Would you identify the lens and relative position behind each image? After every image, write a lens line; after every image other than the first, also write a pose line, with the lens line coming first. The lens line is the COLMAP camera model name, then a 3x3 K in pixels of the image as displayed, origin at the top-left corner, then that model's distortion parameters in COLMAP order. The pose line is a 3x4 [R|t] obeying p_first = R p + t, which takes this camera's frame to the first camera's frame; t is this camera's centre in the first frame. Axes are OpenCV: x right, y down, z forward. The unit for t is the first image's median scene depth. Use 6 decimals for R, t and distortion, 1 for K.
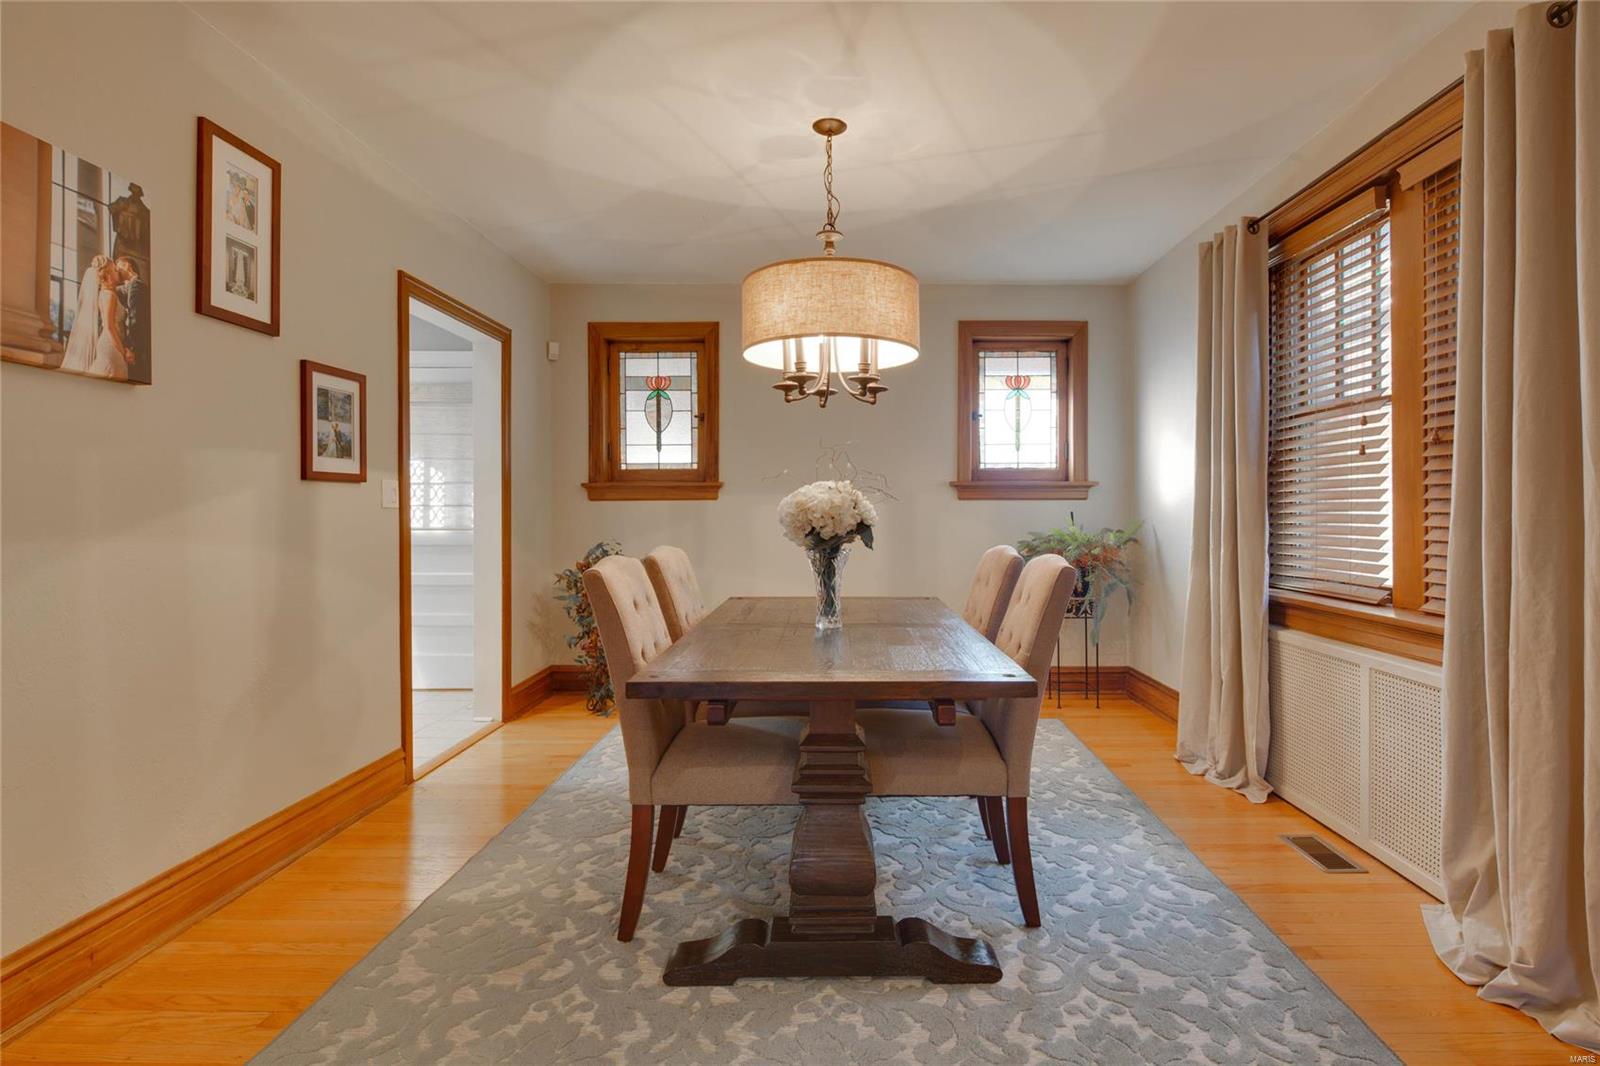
lens RADIAL K [[789.5, 0, 835.3], [0, 789.5, 512.8], [0, 0, 1]] dist [0.000440, -0.000634]
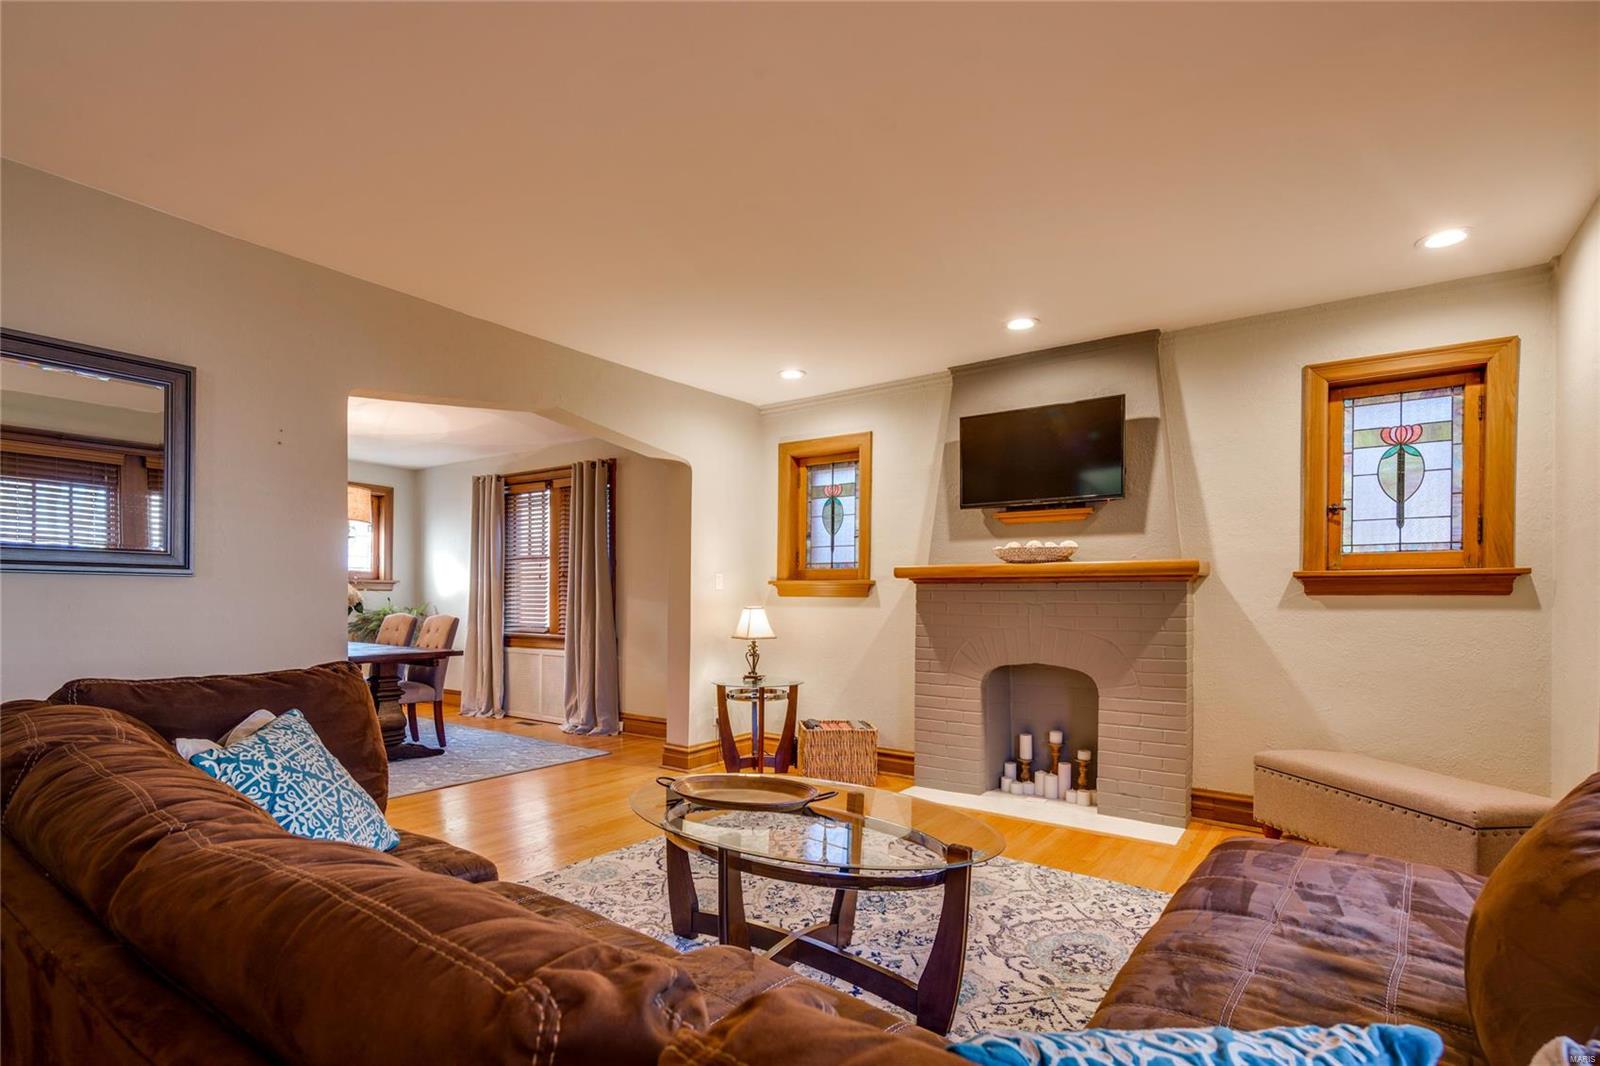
lens RADIAL K [[773.1, 0, 799.7], [0, 773.1, 599.8], [0, 0, 1]] dist [-0.001565, -0.000586]
pose [[0.571668, 0.007630, 0.820450, -0.948095], [-0.007795, 0.999962, -0.003869, 0.004037], [-0.820448, -0.004184, 0.571706, -1.184564]]
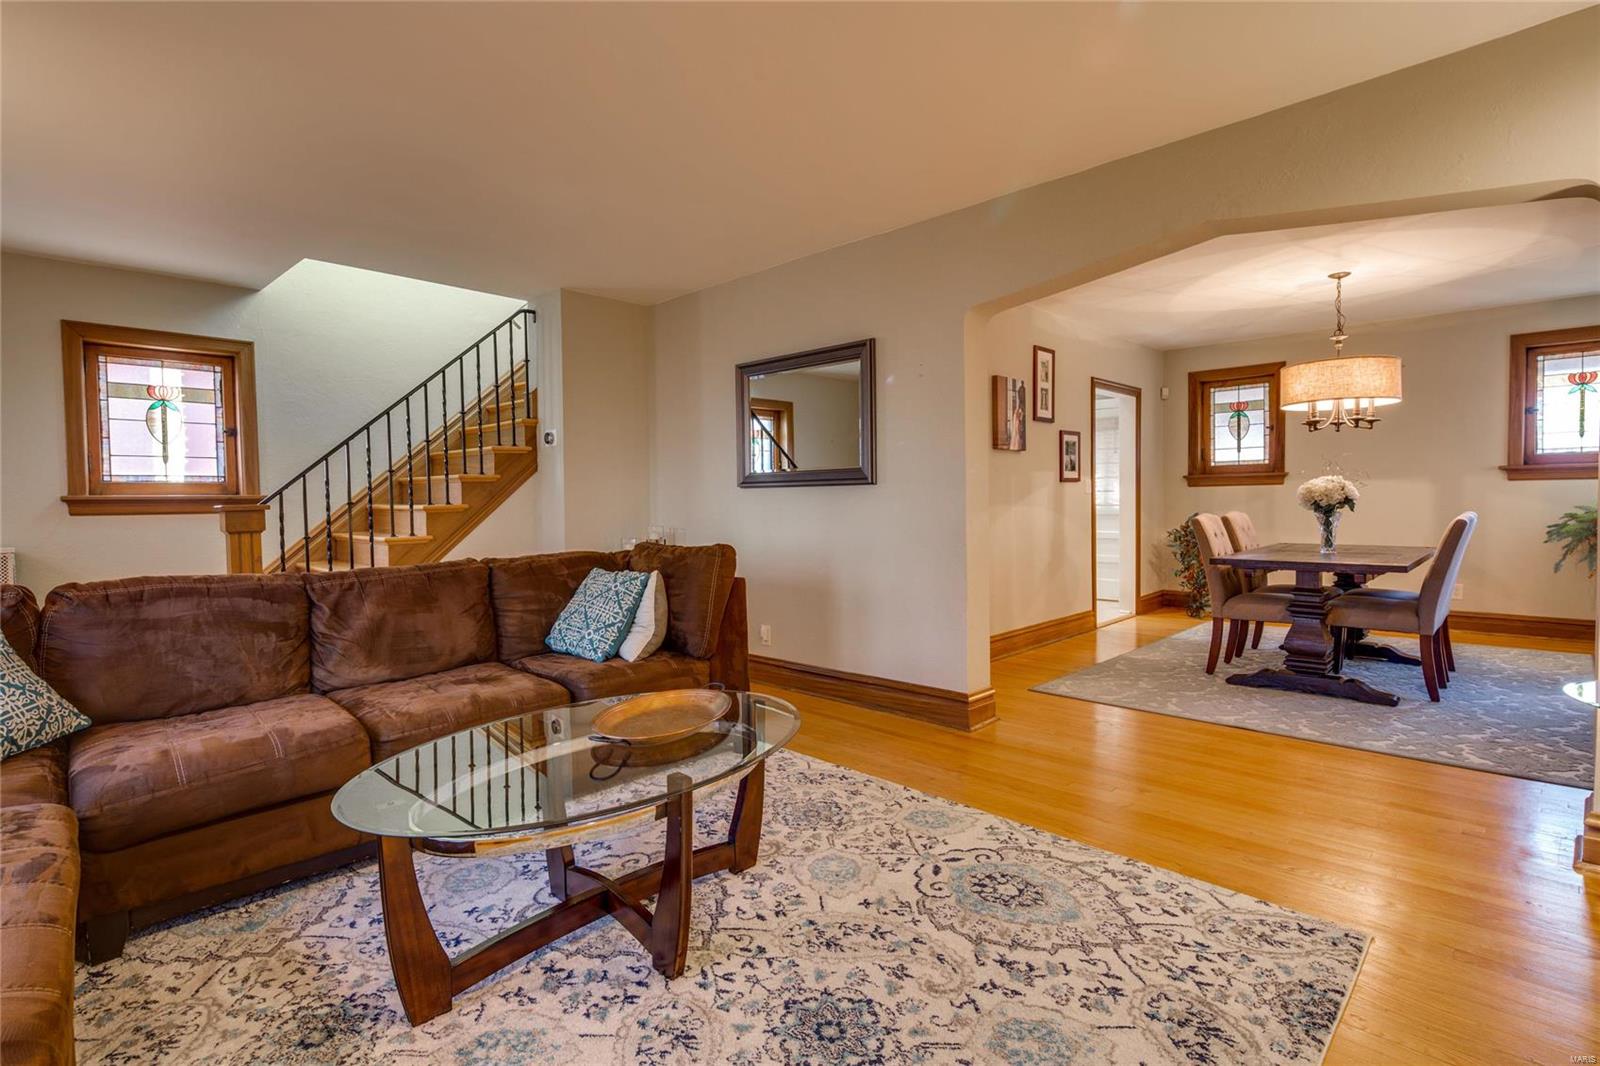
lens RADIAL K [[771.0, 0, 794.3], [0, 771.0, 523.3], [0, 0, 1]] dist [-0.001084, -0.001101]
pose [[0.722051, 0.013662, -0.691705, 0.311233], [0.011079, 0.999448, 0.031305, 0.000846], [0.691751, -0.030267, 0.721502, -1.103186]]
